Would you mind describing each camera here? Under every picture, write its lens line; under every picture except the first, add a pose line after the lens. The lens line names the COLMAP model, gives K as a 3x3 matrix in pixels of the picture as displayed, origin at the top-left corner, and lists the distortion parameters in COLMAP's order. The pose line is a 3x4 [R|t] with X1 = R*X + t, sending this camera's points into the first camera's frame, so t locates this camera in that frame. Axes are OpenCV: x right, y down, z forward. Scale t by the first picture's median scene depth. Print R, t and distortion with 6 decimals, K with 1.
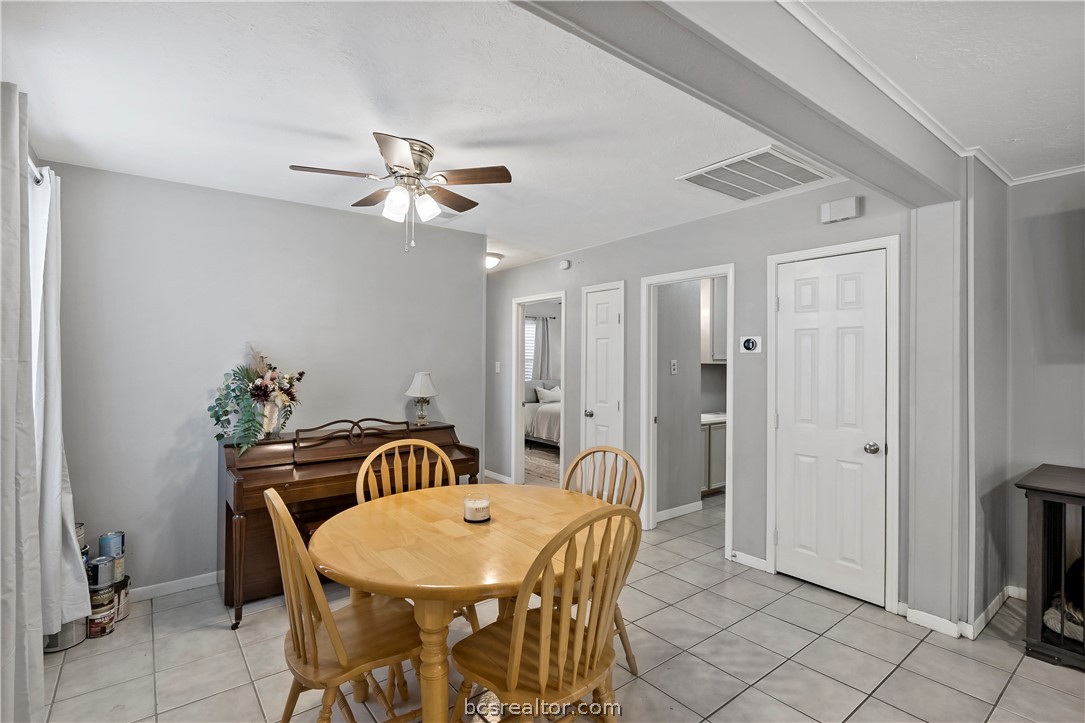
lens RADIAL K [[508.2, 0, 541.3], [0, 508.2, 357.2], [0, 0, 1]] dist [-0.004958, -0.001009]
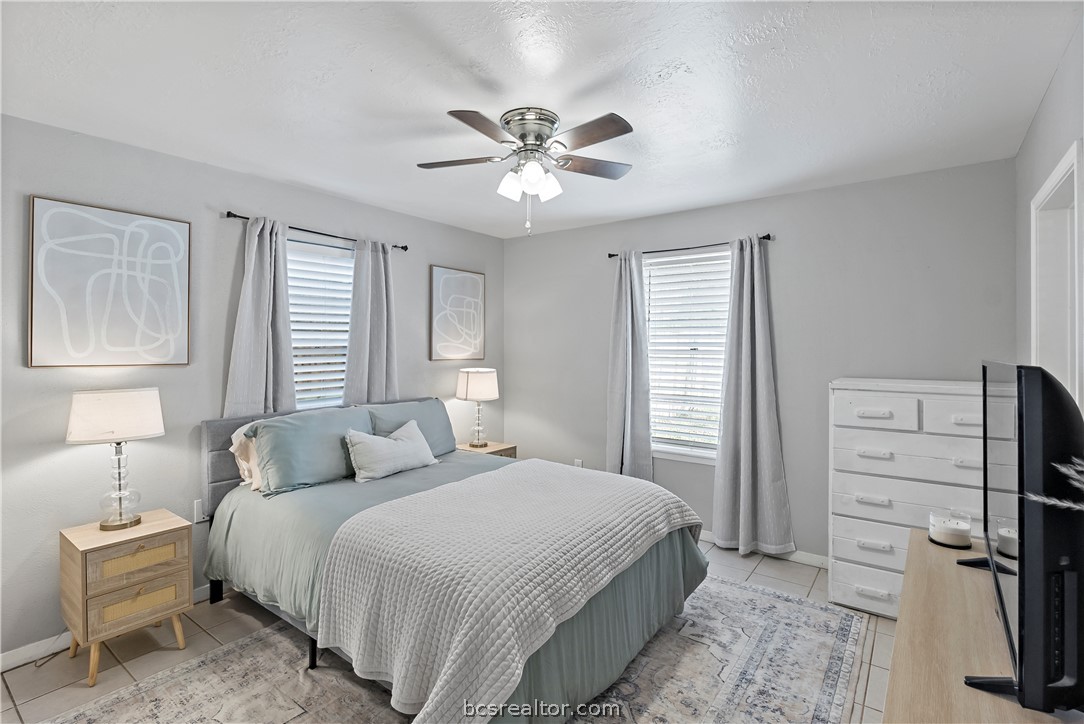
lens RADIAL K [[507.8, 0, 543.3], [0, 507.8, 351.7], [0, 0, 1]] dist [-0.004958, -0.001009]
pose [[0.963164, -0.002046, 0.268906, 0.025217], [0.000320, 0.999979, 0.006462, 0.003242], [-0.268914, -0.006138, 0.963145, 0.638174]]
